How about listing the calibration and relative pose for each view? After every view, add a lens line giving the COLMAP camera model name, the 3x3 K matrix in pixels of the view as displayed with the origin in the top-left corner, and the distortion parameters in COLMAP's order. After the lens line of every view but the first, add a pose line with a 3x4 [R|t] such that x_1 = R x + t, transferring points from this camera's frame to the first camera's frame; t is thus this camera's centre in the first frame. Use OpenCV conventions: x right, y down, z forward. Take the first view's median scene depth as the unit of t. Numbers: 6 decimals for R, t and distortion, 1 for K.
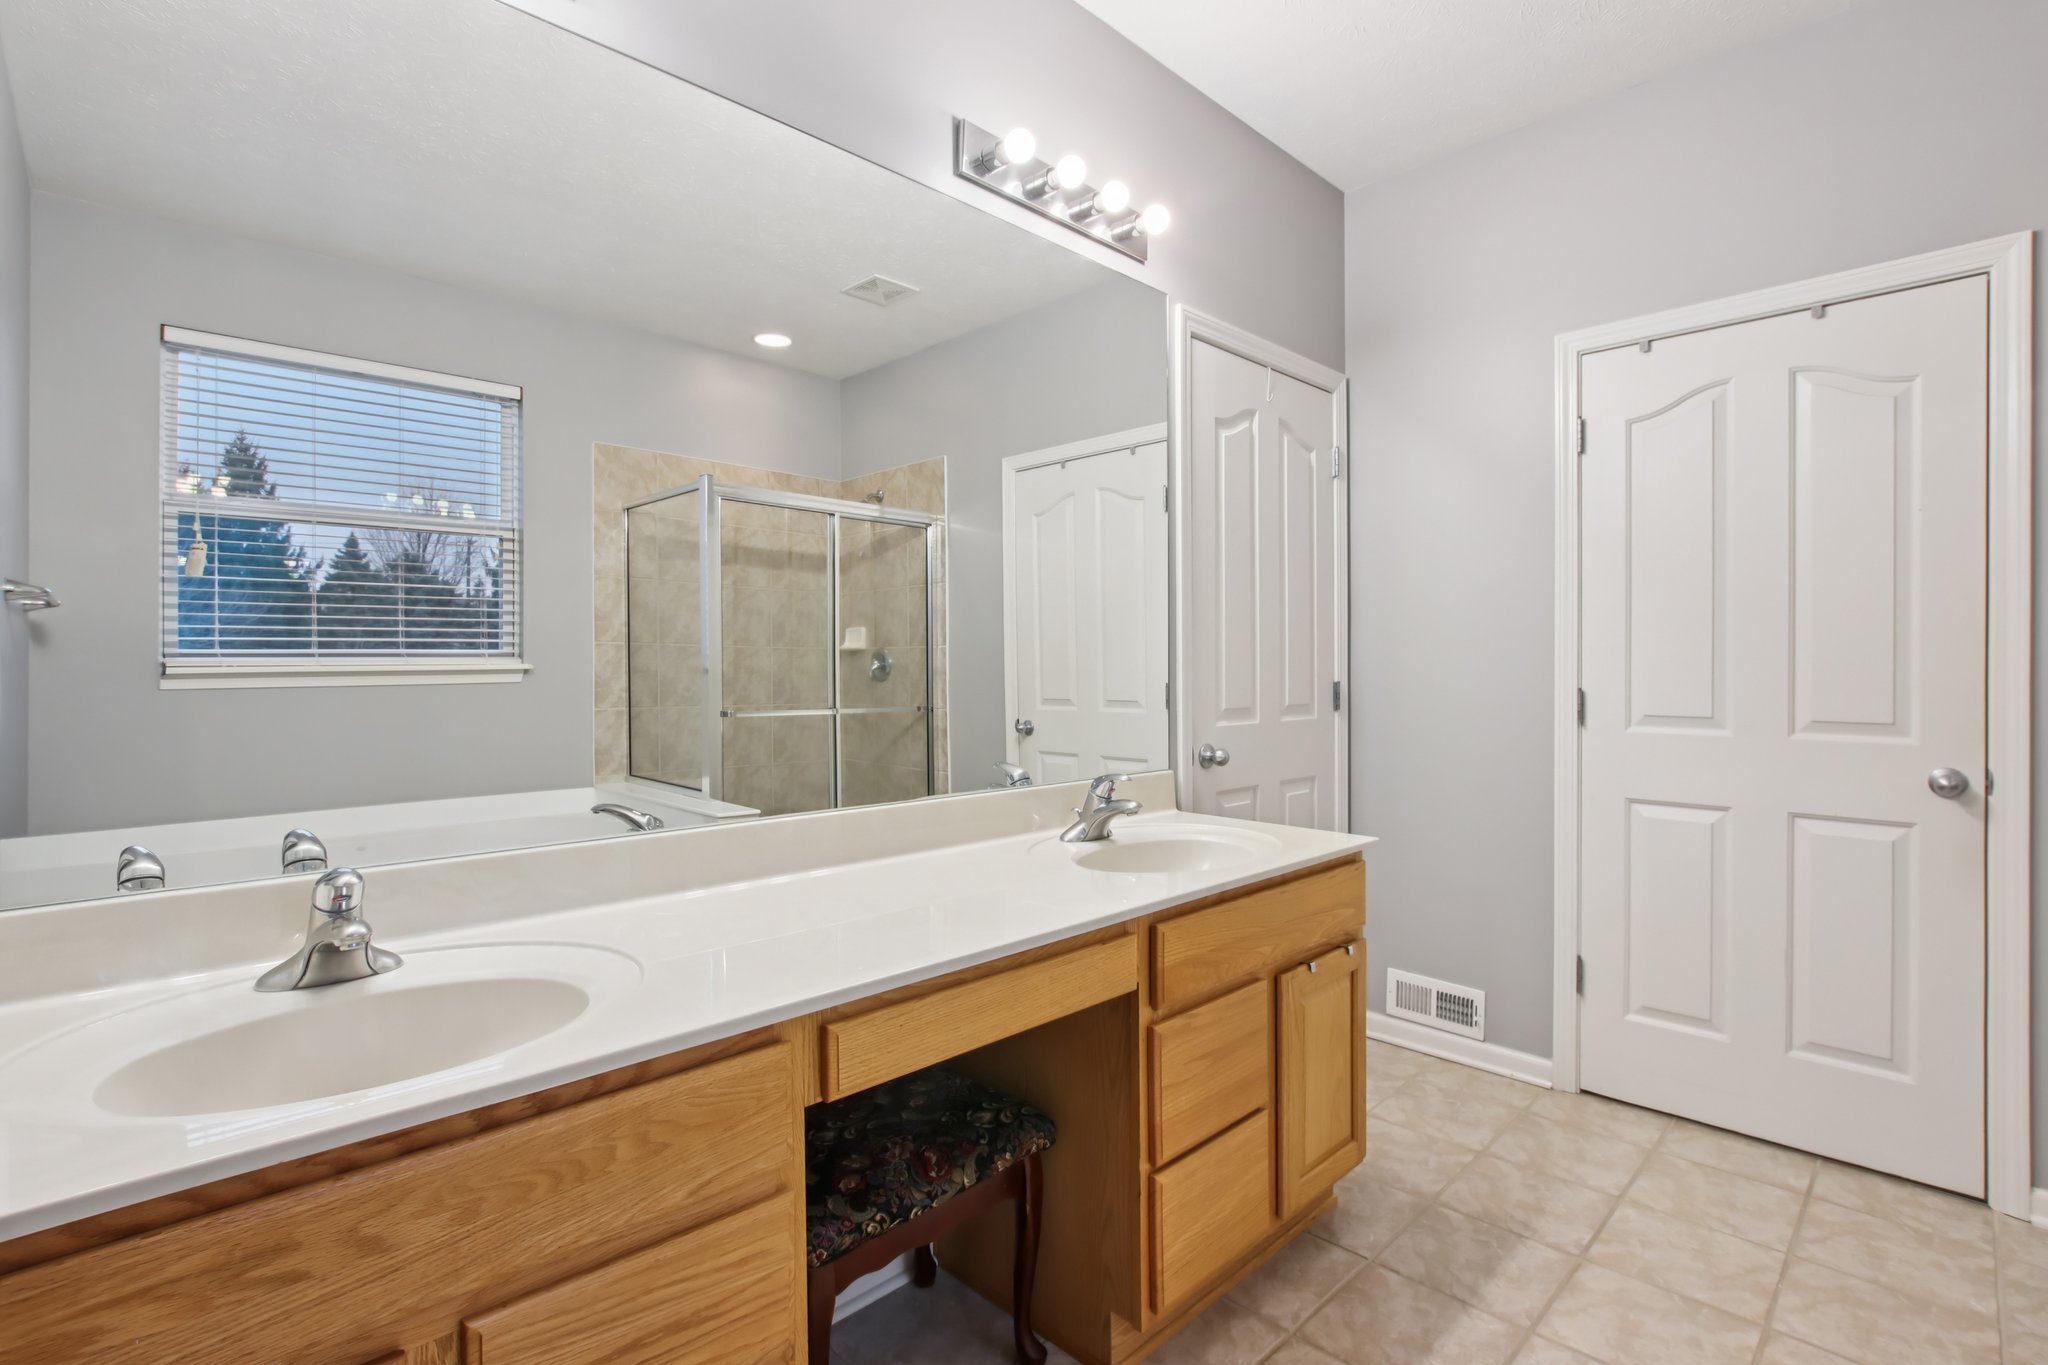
lens RADIAL K [[976.5, 0, 1033.2], [0, 976.5, 666.7], [0, 0, 1]] dist [-0.012611, 0.000868]
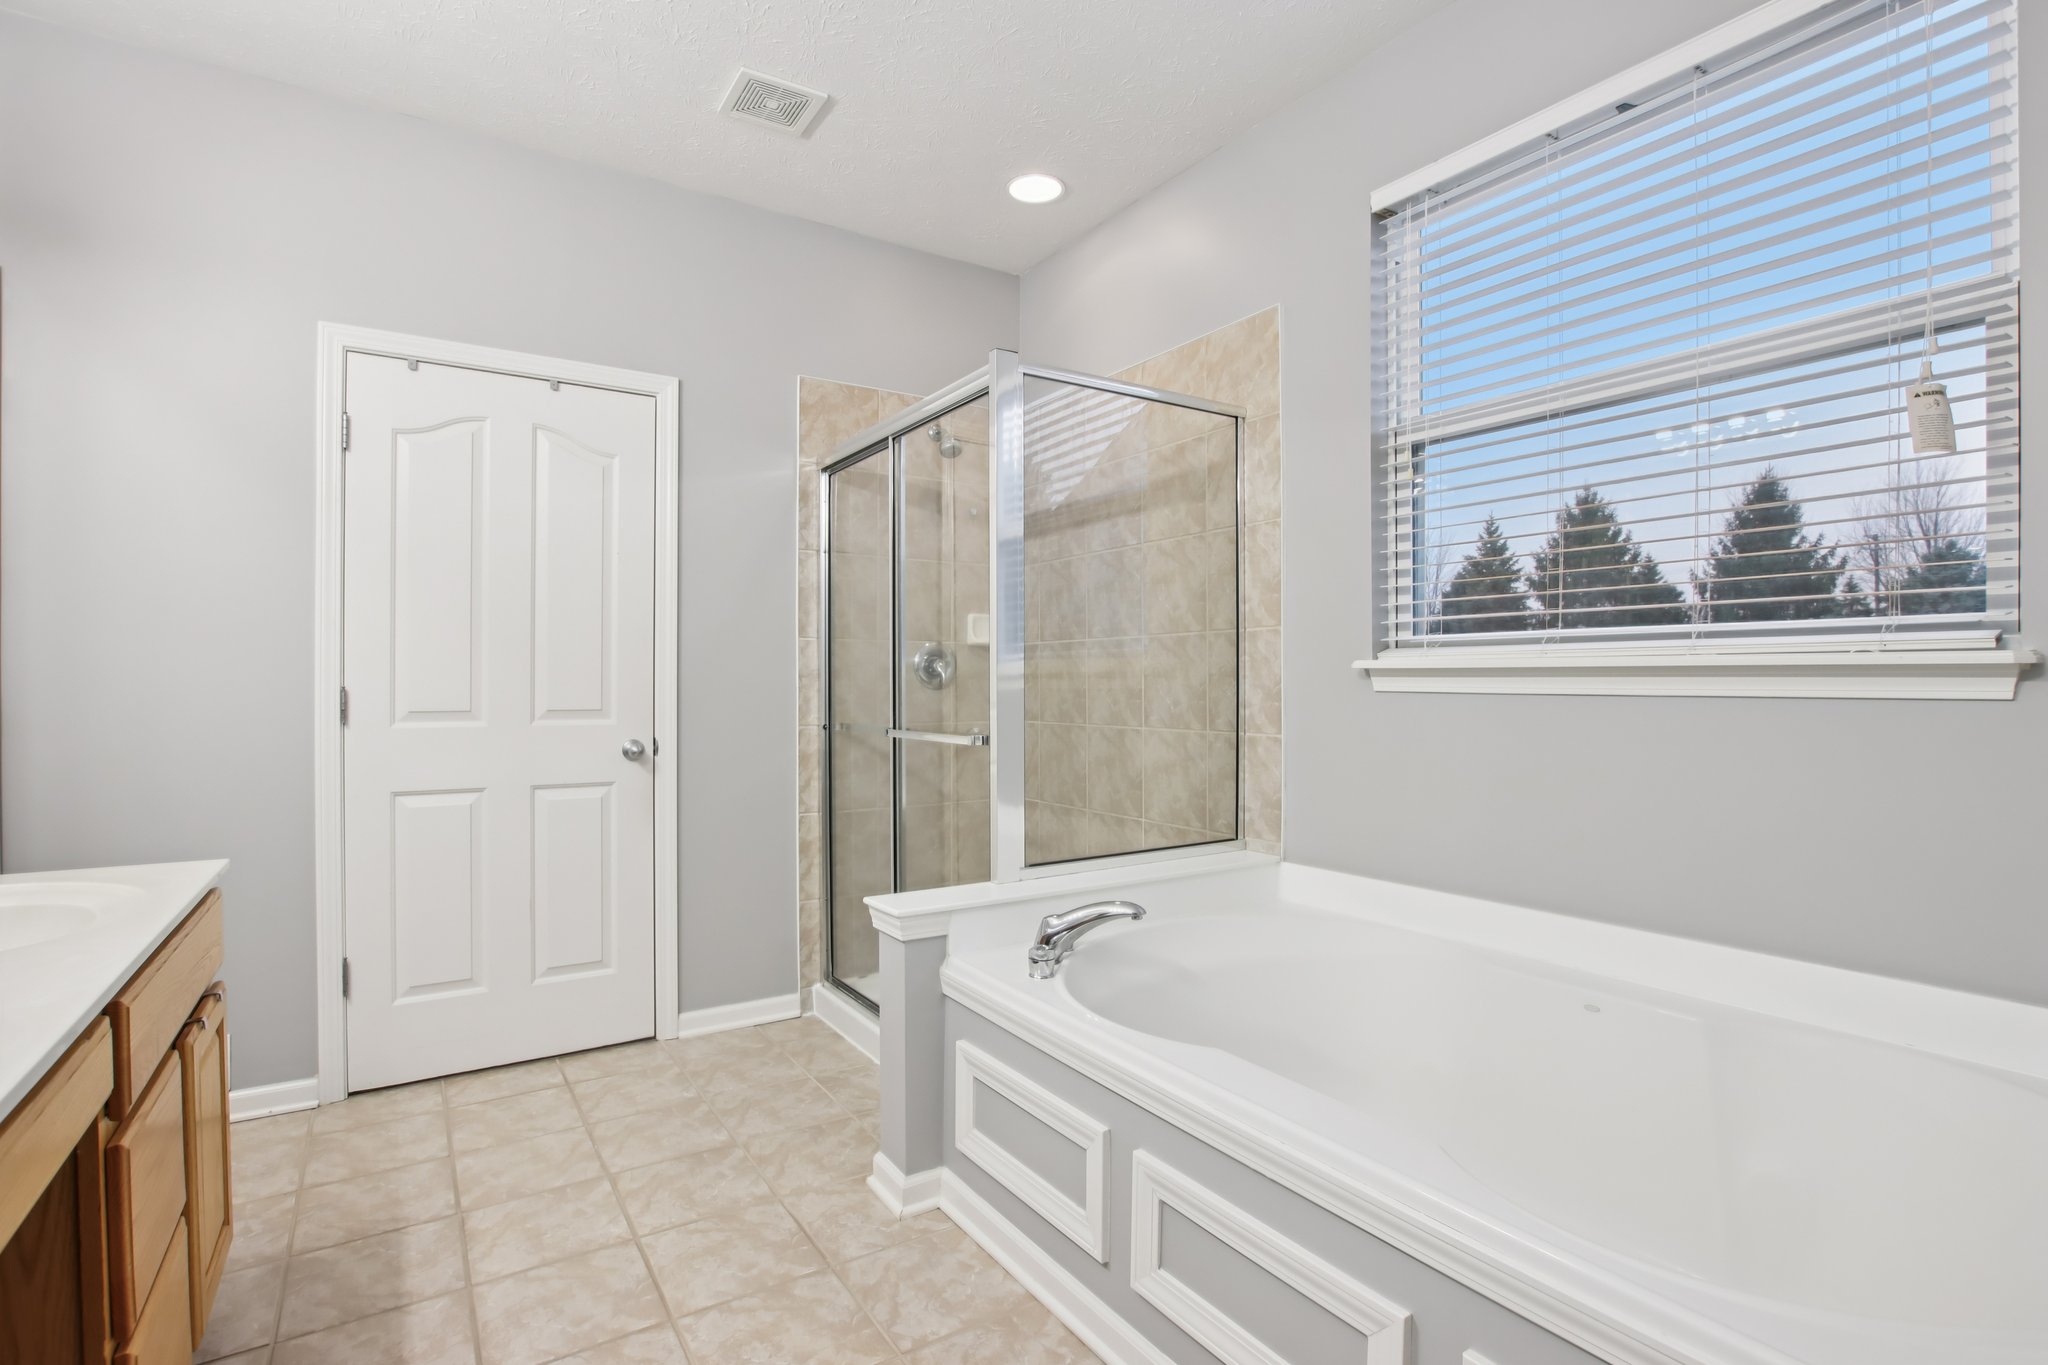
lens RADIAL K [[980.1, 0, 1024.0], [0, 980.1, 678.9], [0, 0, 1]] dist [-0.035021, 0.000655]
pose [[0.185745, 0.007738, 0.982568, -0.332711], [0.003962, 0.999955, -0.008624, 0.031060], [-0.982590, 0.005494, 0.185706, 0.176616]]
